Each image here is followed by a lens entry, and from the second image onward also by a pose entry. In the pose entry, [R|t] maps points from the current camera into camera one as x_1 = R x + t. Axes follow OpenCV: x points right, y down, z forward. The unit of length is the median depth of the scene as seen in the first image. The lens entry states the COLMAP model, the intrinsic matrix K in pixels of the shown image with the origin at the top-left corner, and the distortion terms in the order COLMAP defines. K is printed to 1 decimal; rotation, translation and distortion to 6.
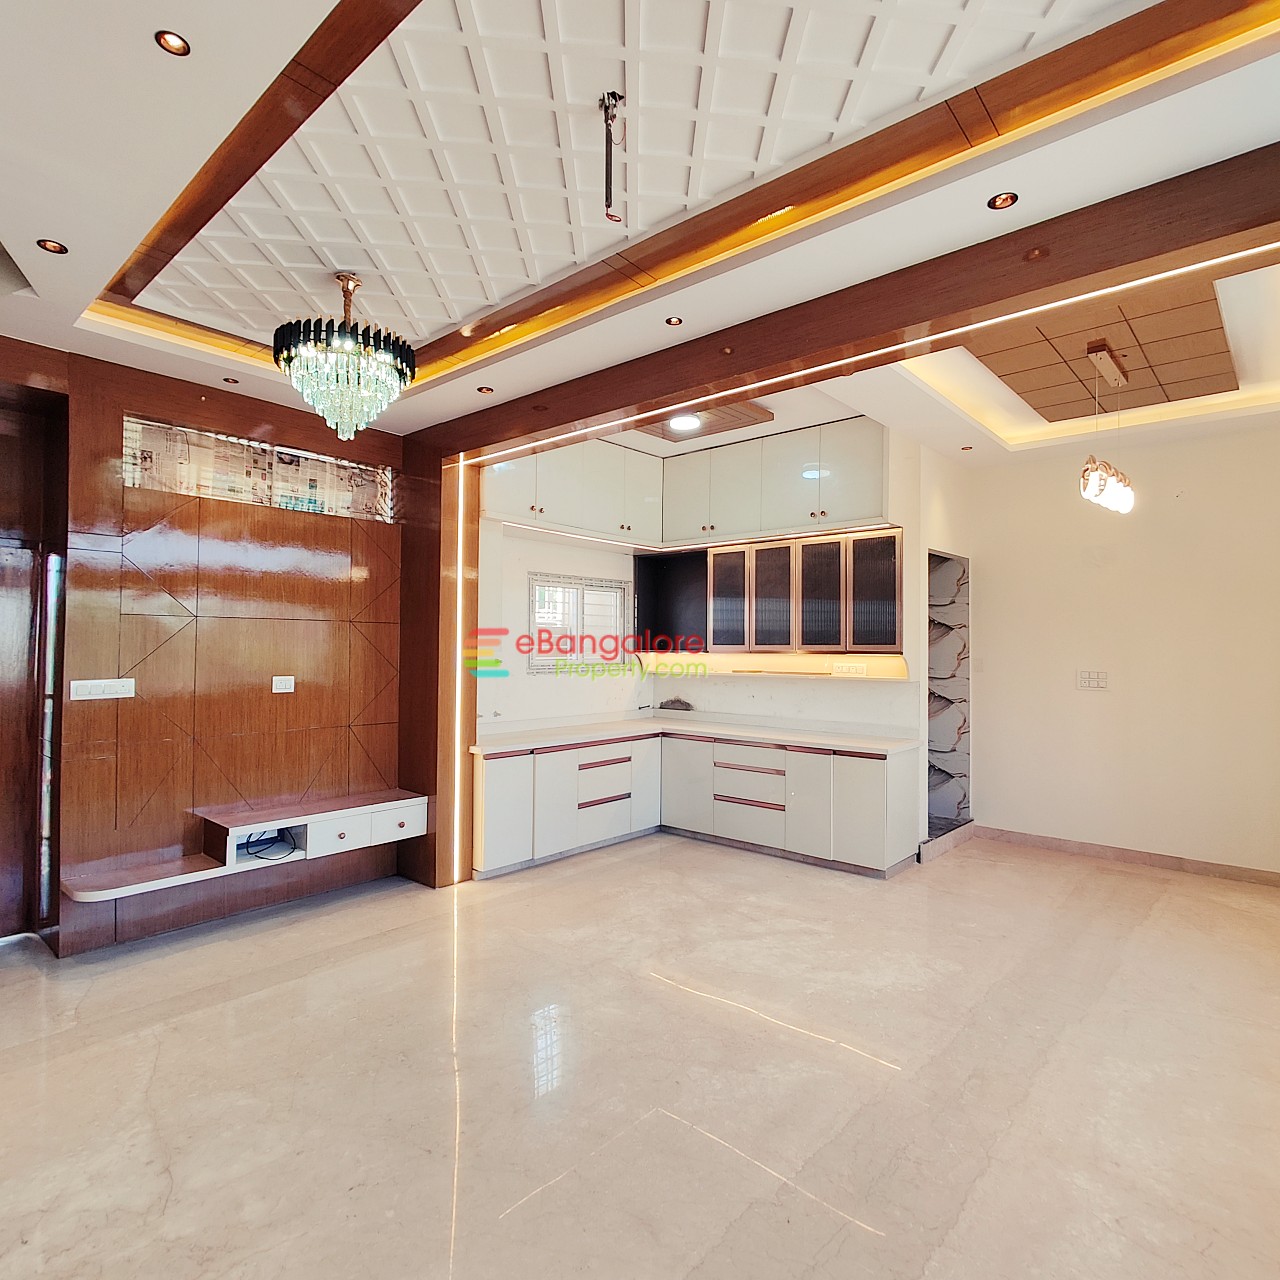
lens RADIAL K [[750.3, 0, 644.2], [0, 750.3, 642.8], [0, 0, 1]] dist [0.006416, 0.007449]
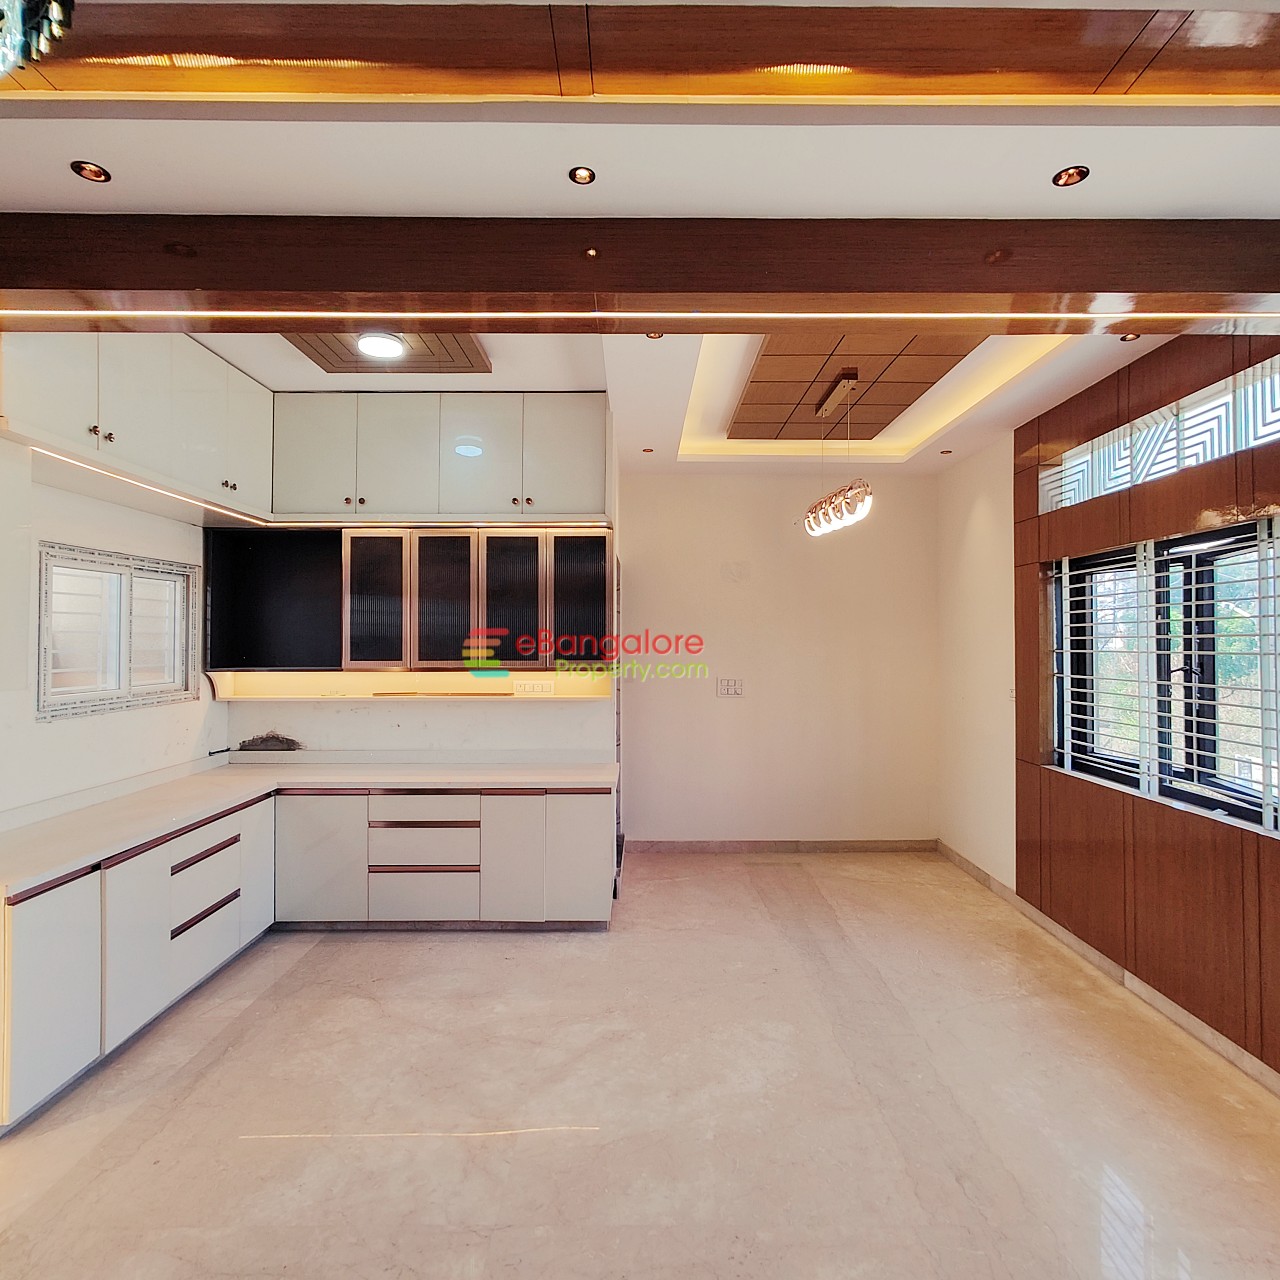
lens RADIAL K [[750.3, 0, 643.9], [0, 750.3, 641.0], [0, 0, 1]] dist [0.006416, 0.007449]
pose [[0.751716, -0.005110, 0.659468, -0.220070], [-0.000074, 0.999969, 0.007834, -0.027428], [-0.659487, -0.005938, 0.751692, 0.317704]]
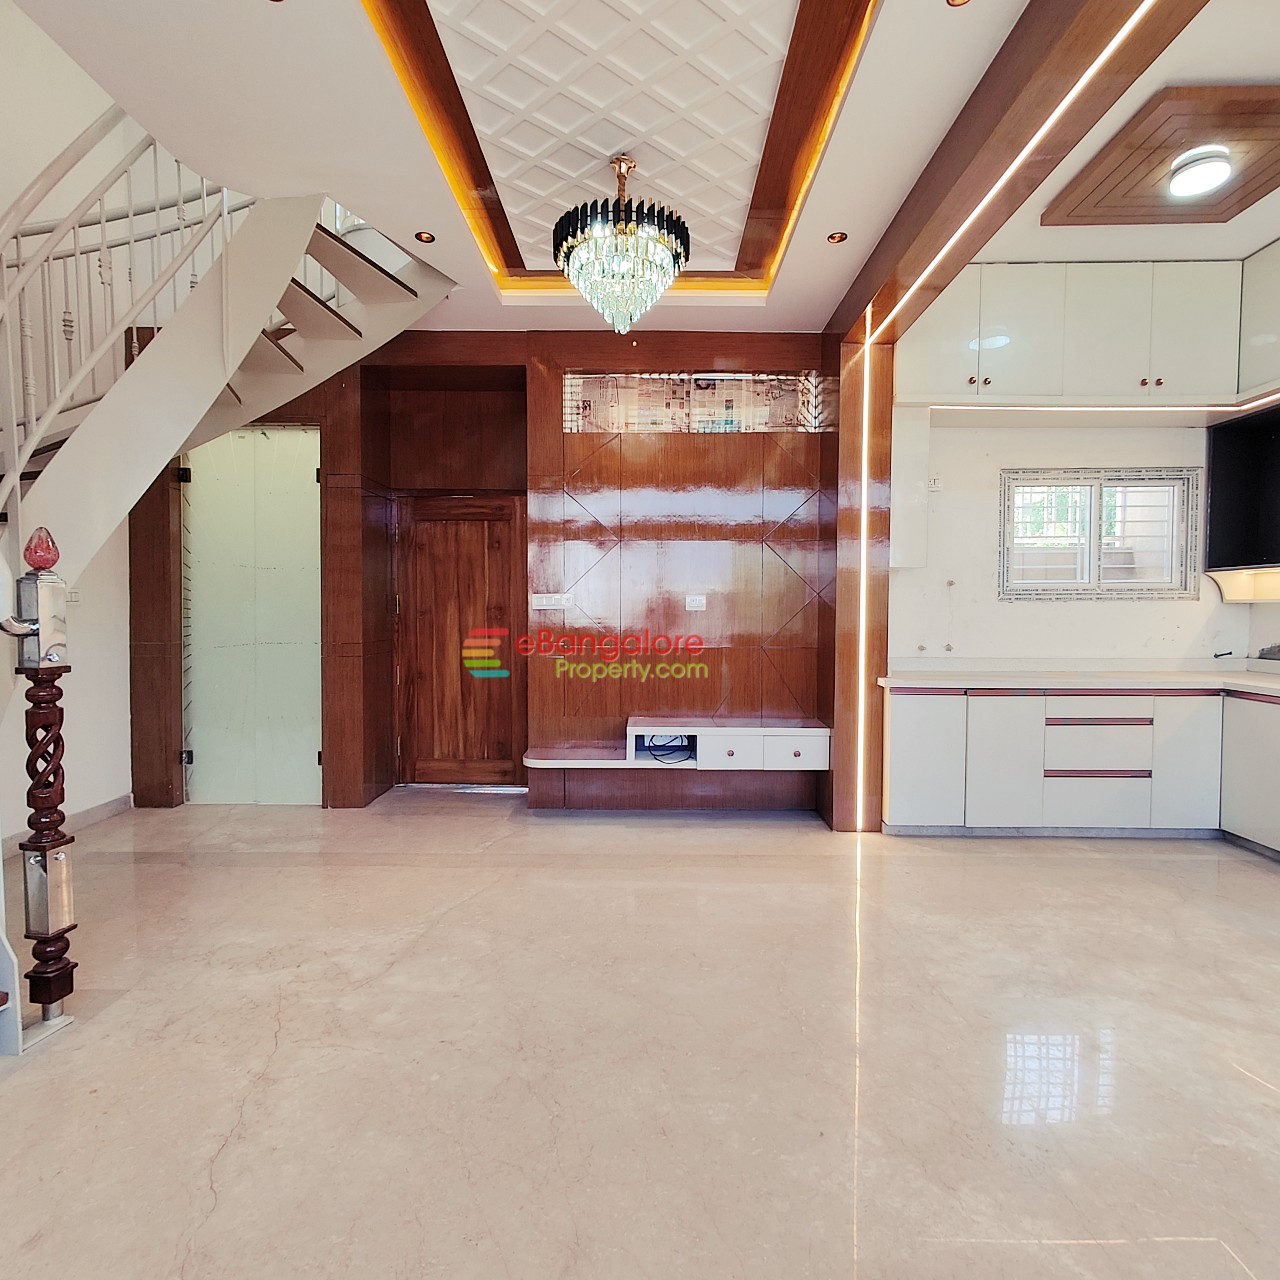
lens RADIAL K [[750.3, 0, 644.5], [0, 750.3, 639.6], [0, 0, 1]] dist [0.006416, 0.007449]
pose [[0.651868, 0.025755, -0.757895, 0.236150], [0.007632, 0.999150, 0.040517, 0.056528], [0.758294, -0.032196, 0.651117, 0.236053]]
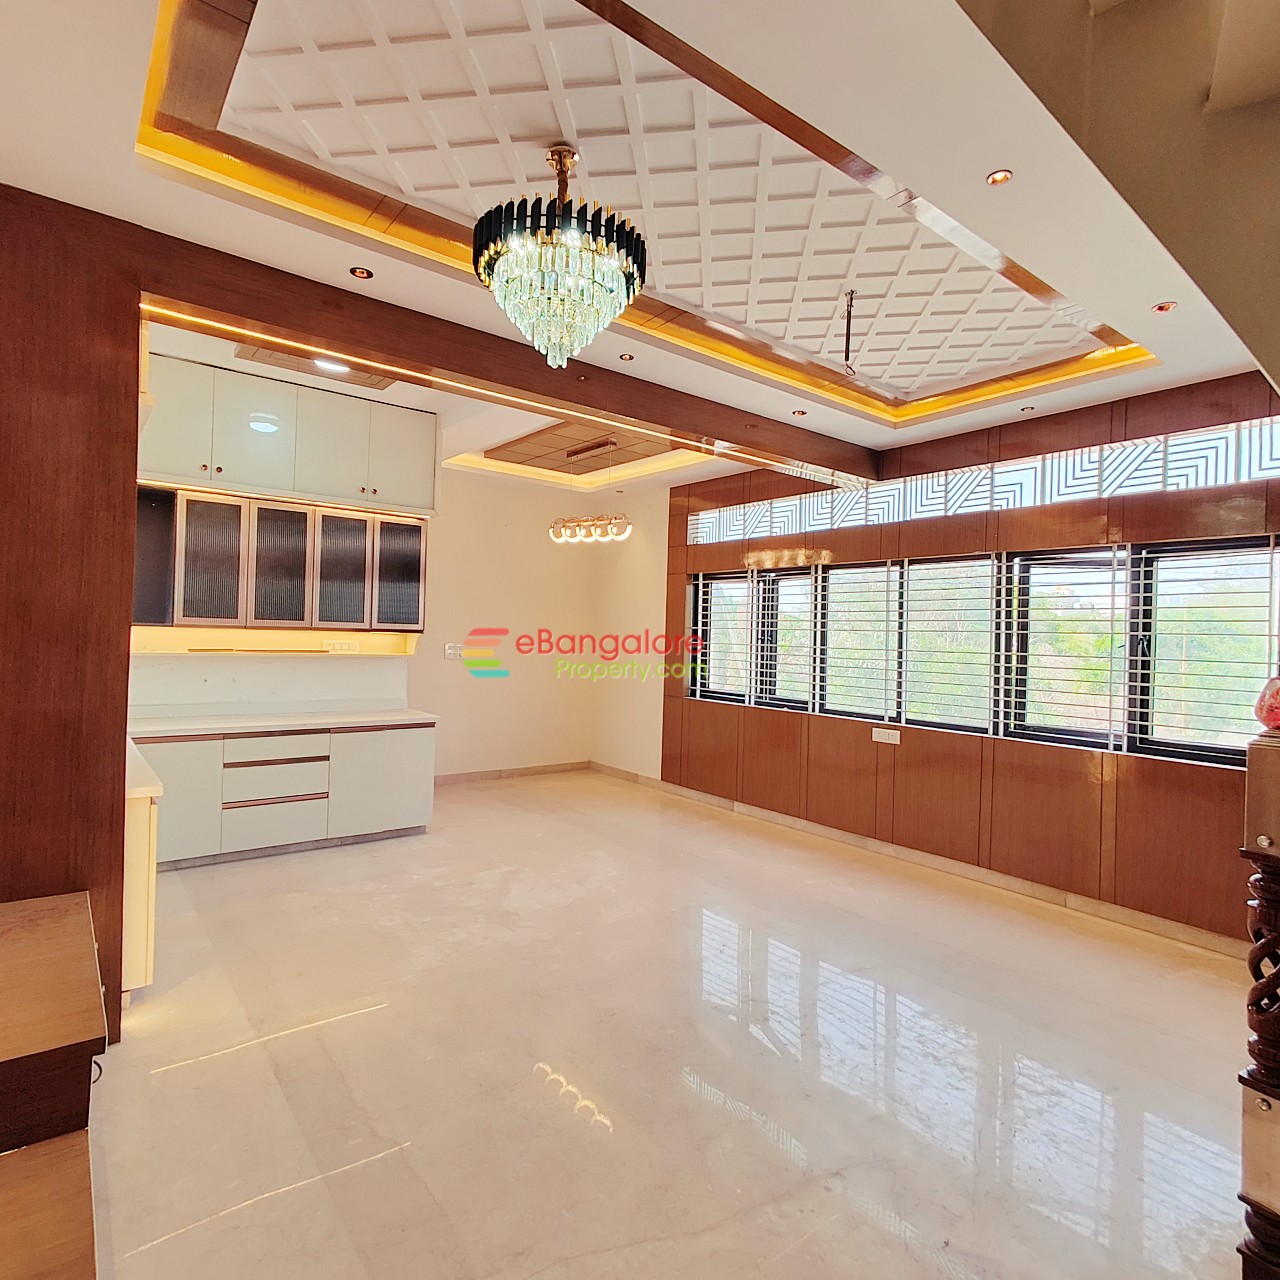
lens RADIAL K [[750.3, 0, 646.0], [0, 750.3, 642.5], [0, 0, 1]] dist [0.006416, 0.007449]
pose [[0.184463, -0.009257, 0.982796, -0.722231], [-0.037245, 0.999172, 0.016402, -0.001423], [-0.982134, -0.039630, 0.183965, 0.479085]]
